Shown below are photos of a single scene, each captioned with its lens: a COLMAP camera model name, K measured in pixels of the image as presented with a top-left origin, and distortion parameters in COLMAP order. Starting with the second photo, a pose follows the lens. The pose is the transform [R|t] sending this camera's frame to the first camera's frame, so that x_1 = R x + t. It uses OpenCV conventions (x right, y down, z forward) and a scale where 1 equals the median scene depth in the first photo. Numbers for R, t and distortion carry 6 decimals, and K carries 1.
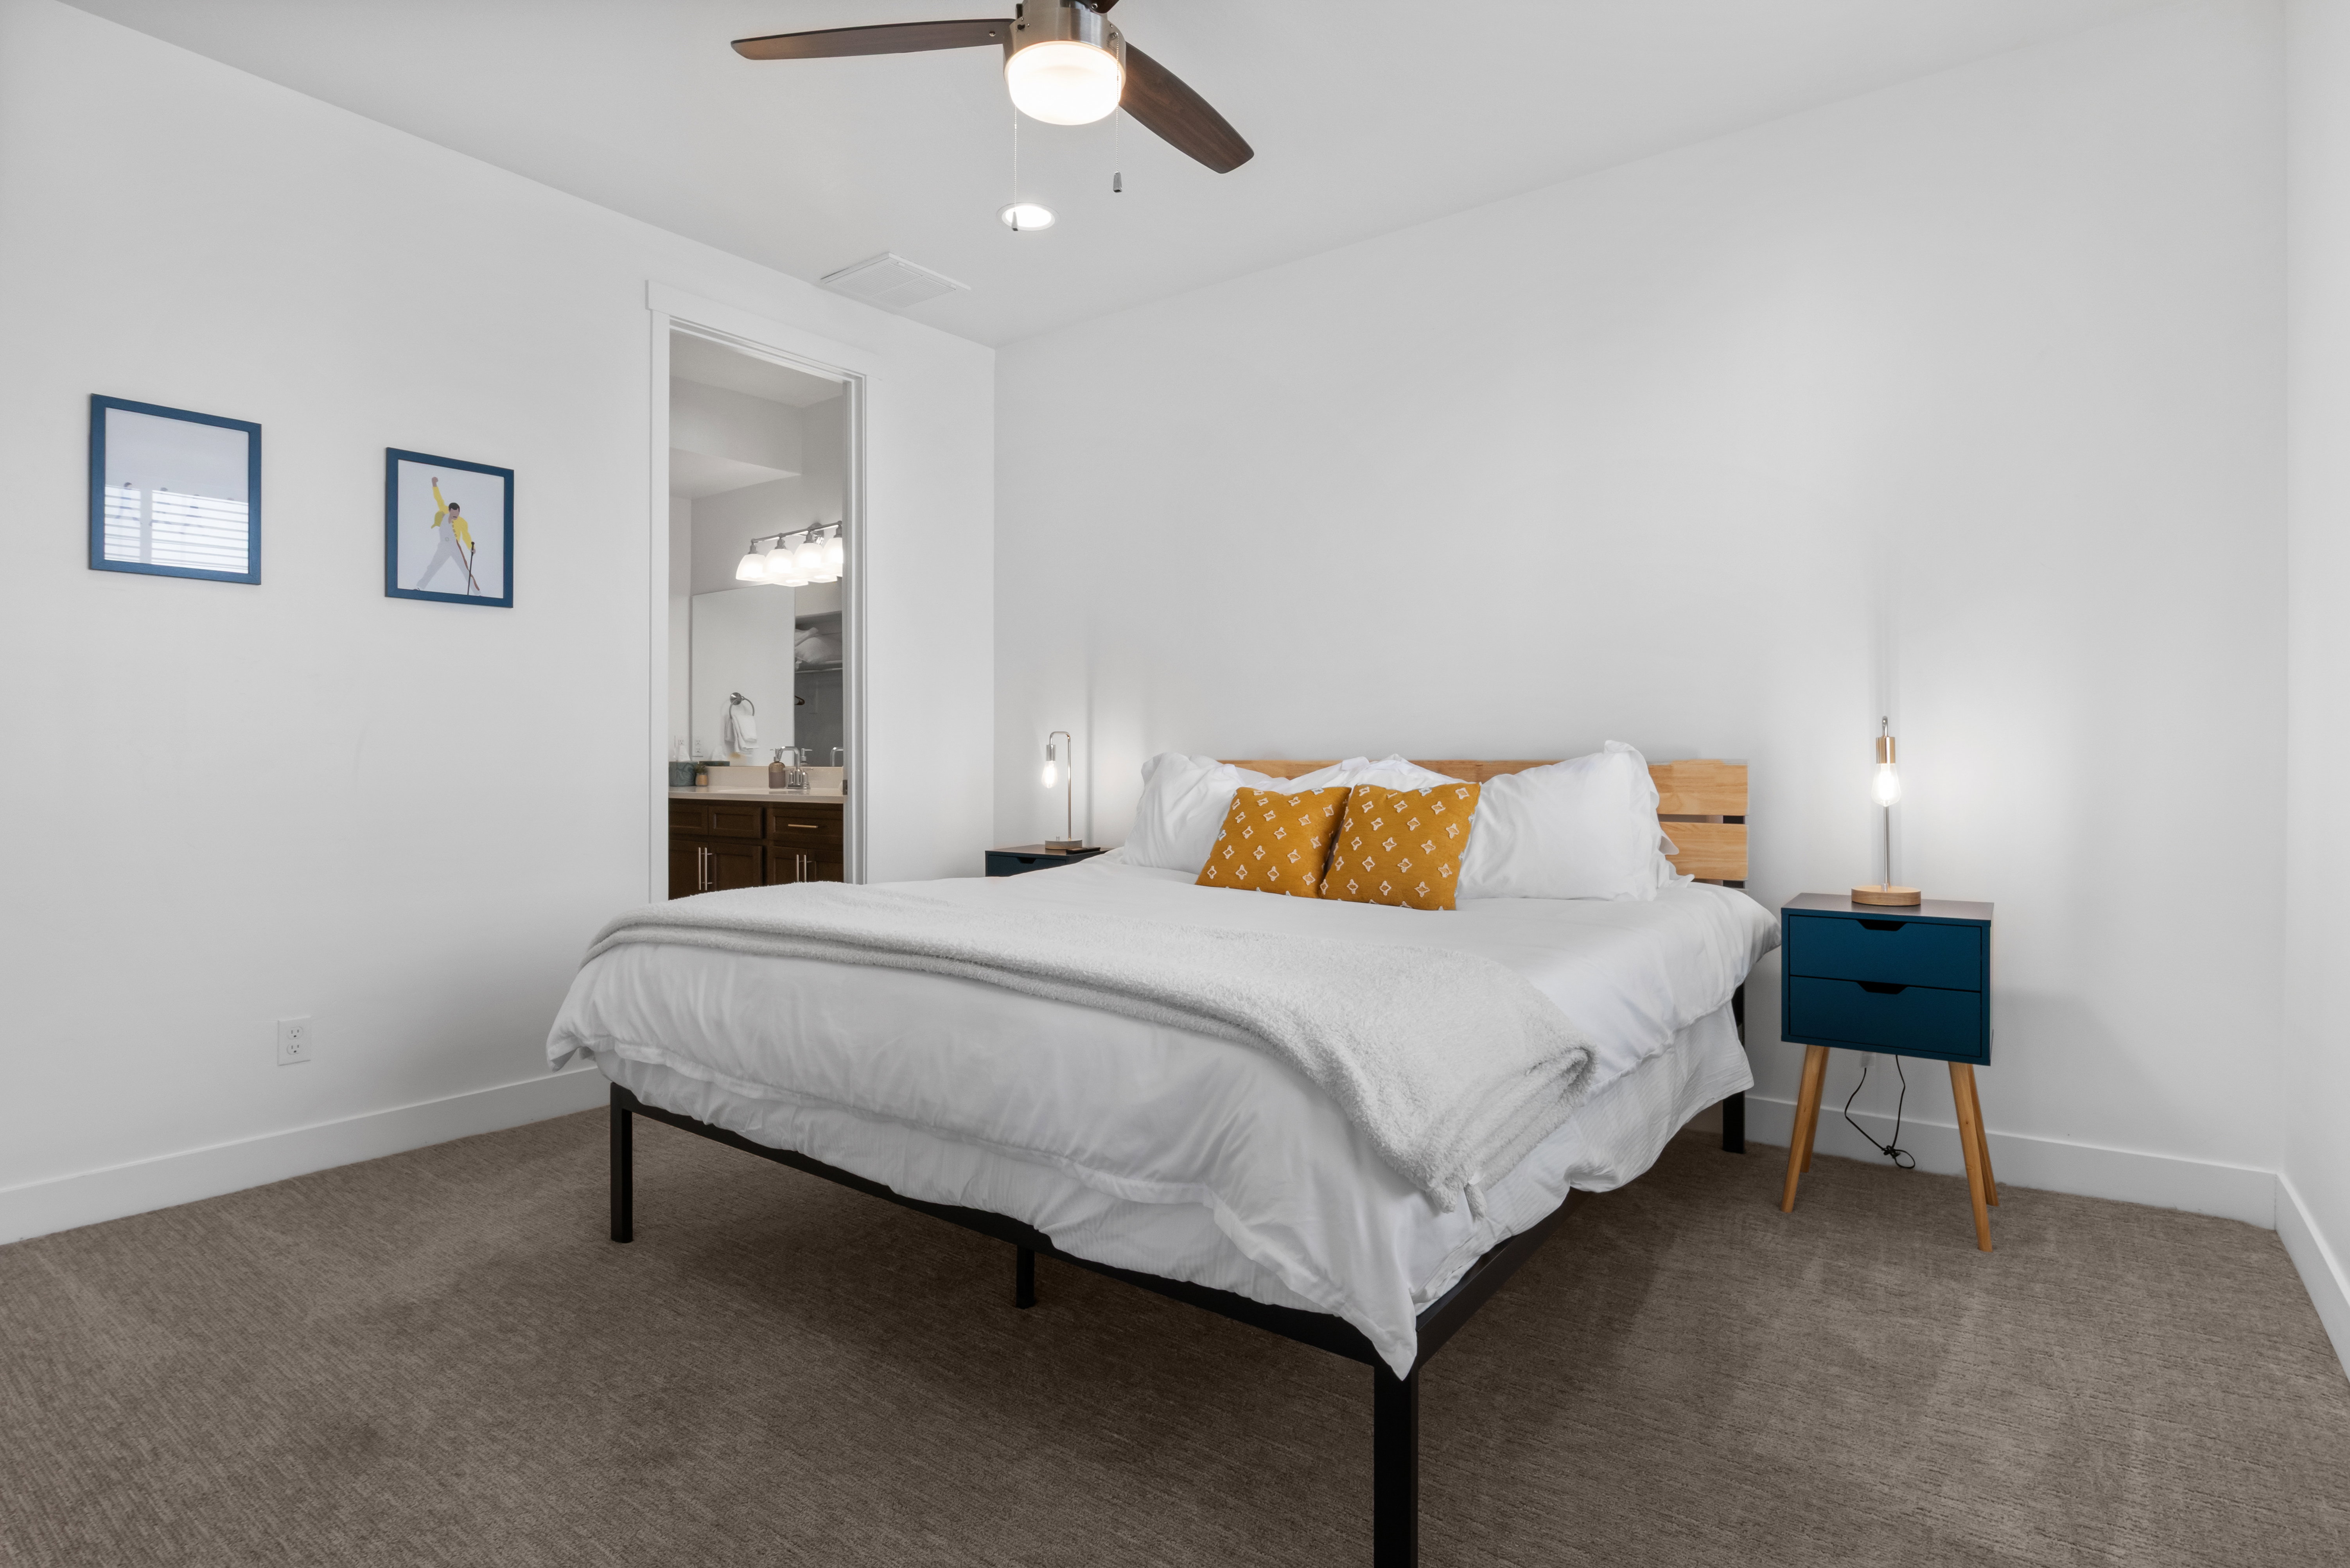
lens RADIAL K [[1180.2, 0, 1176.3], [0, 1180.2, 770.4], [0, 0, 1]] dist [-0.007448, -0.001188]
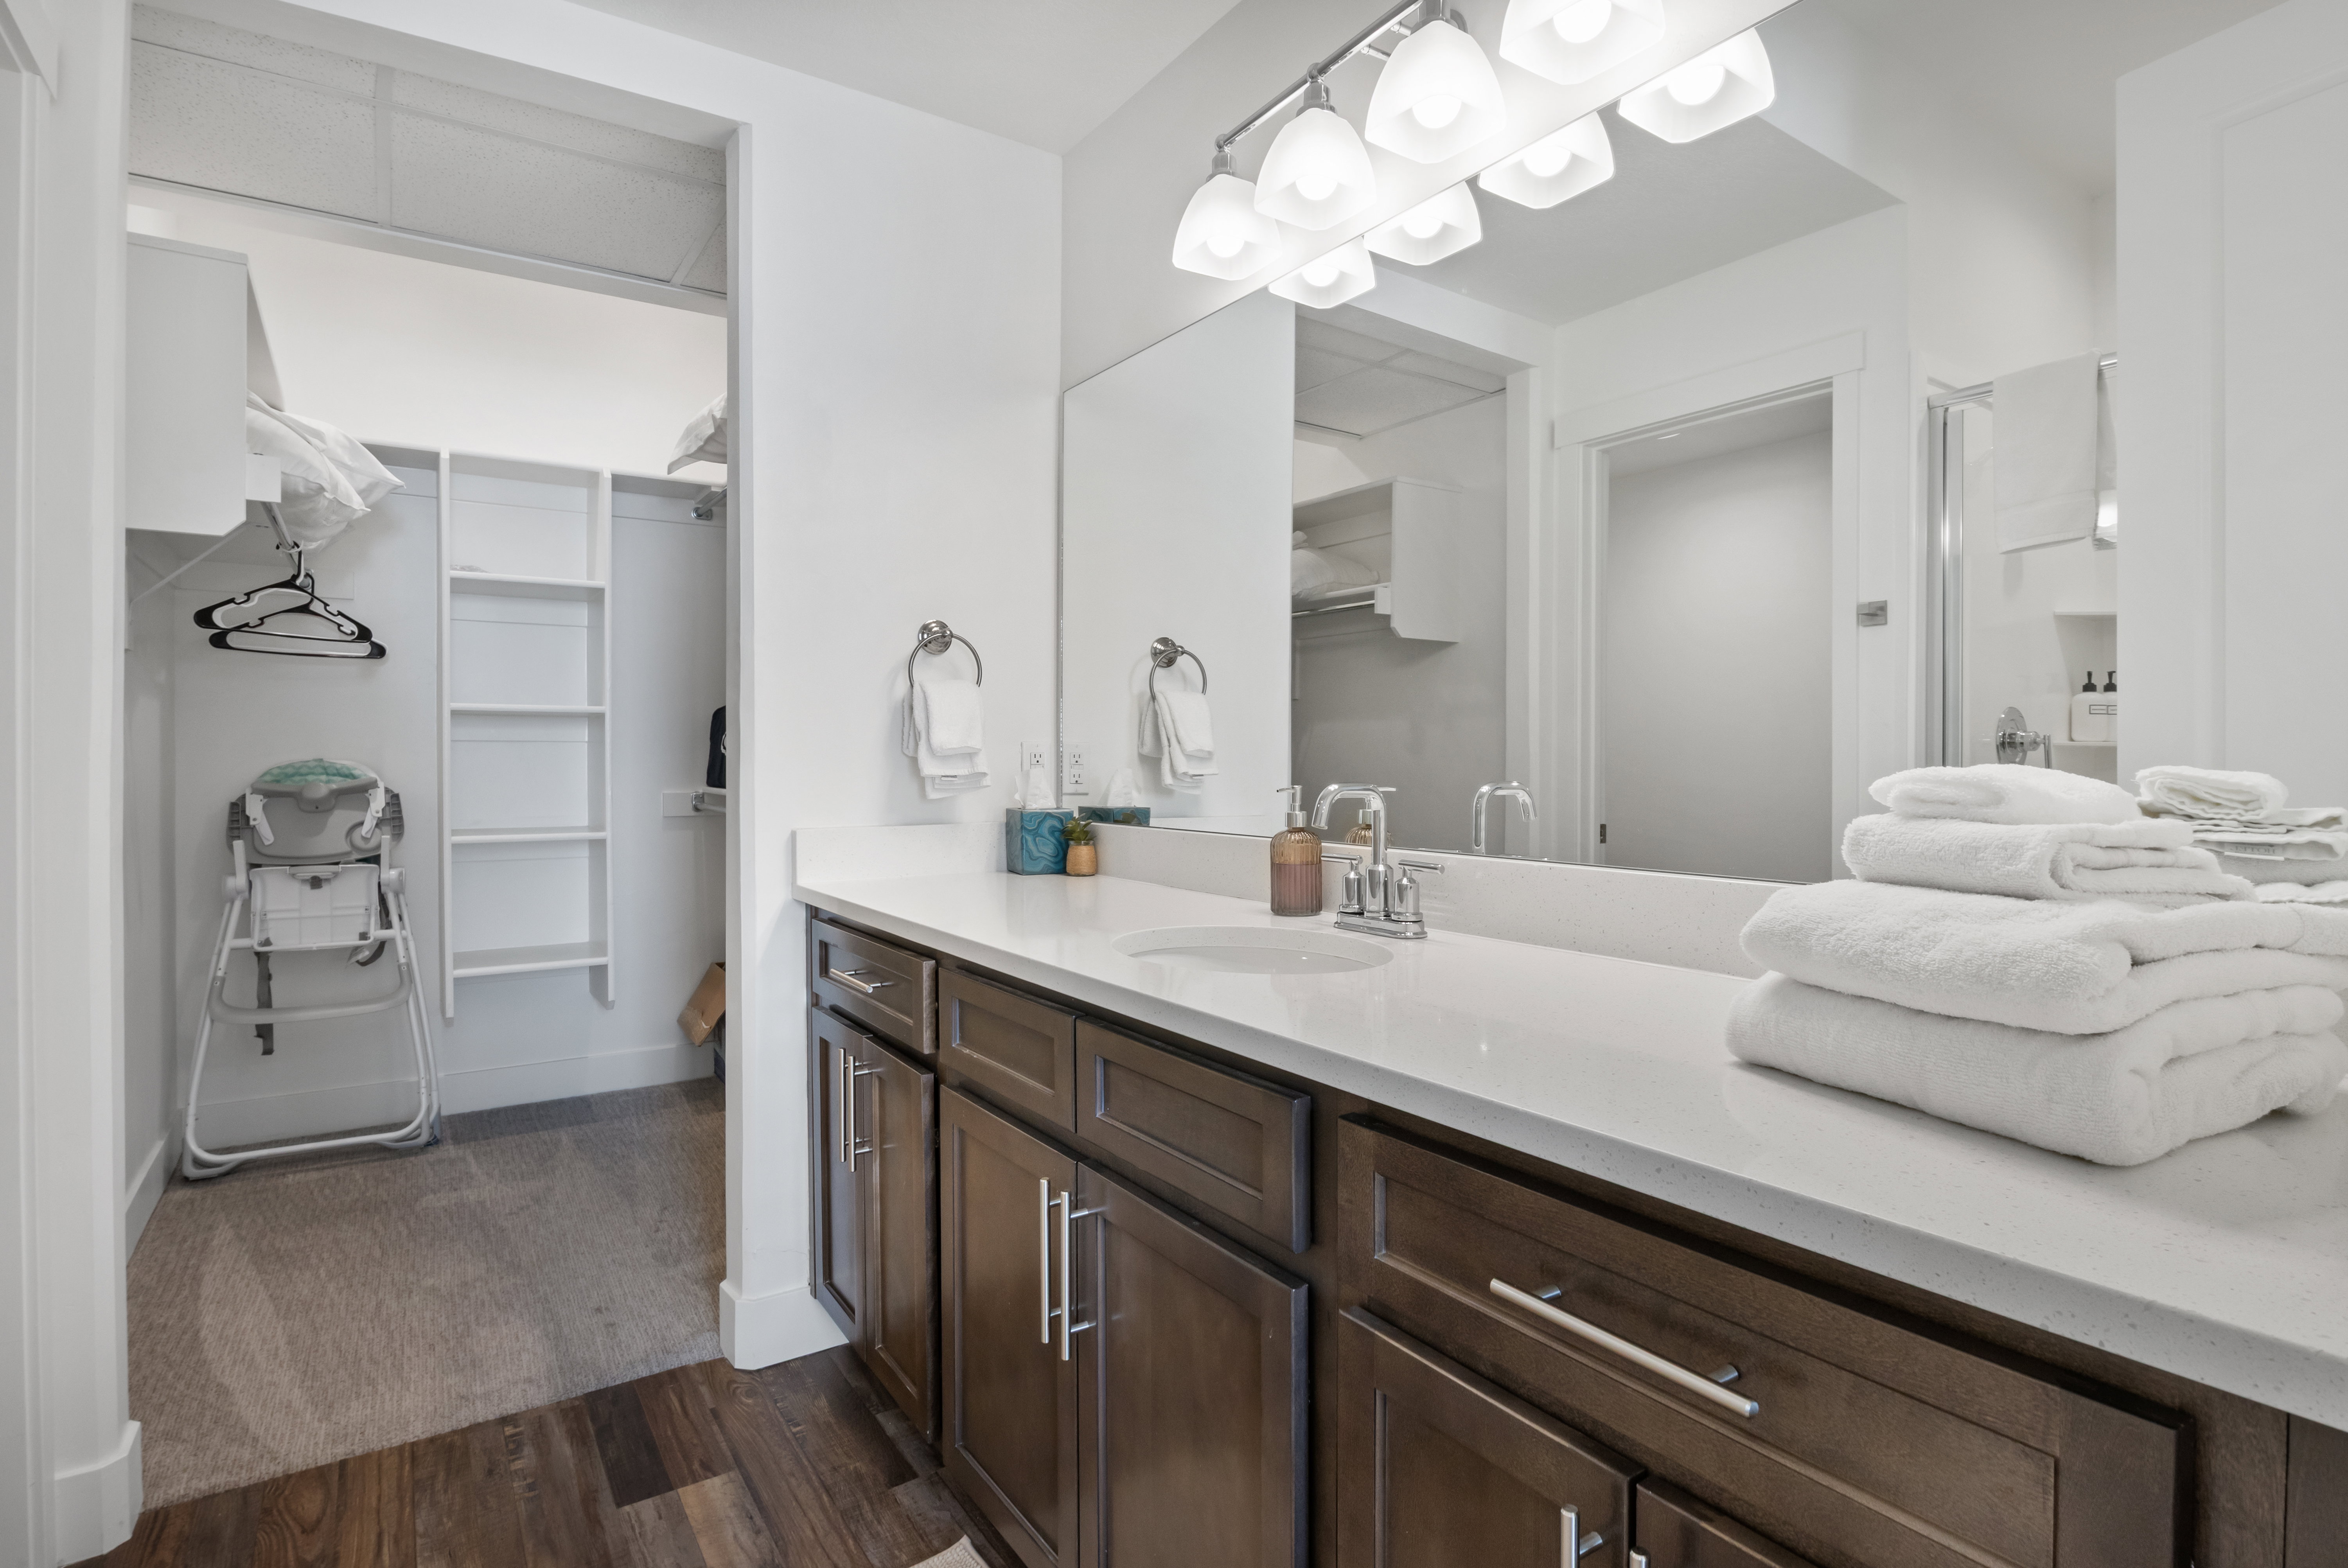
lens RADIAL K [[1179.3, 0, 1175.3], [0, 1179.3, 770.4], [0, 0, 1]] dist [-0.007448, -0.001188]
pose [[0.944057, 0.007826, -0.329691, -0.243846], [-0.006973, 0.999969, 0.003770, -0.022014], [0.329710, -0.001261, 0.944081, 0.638343]]
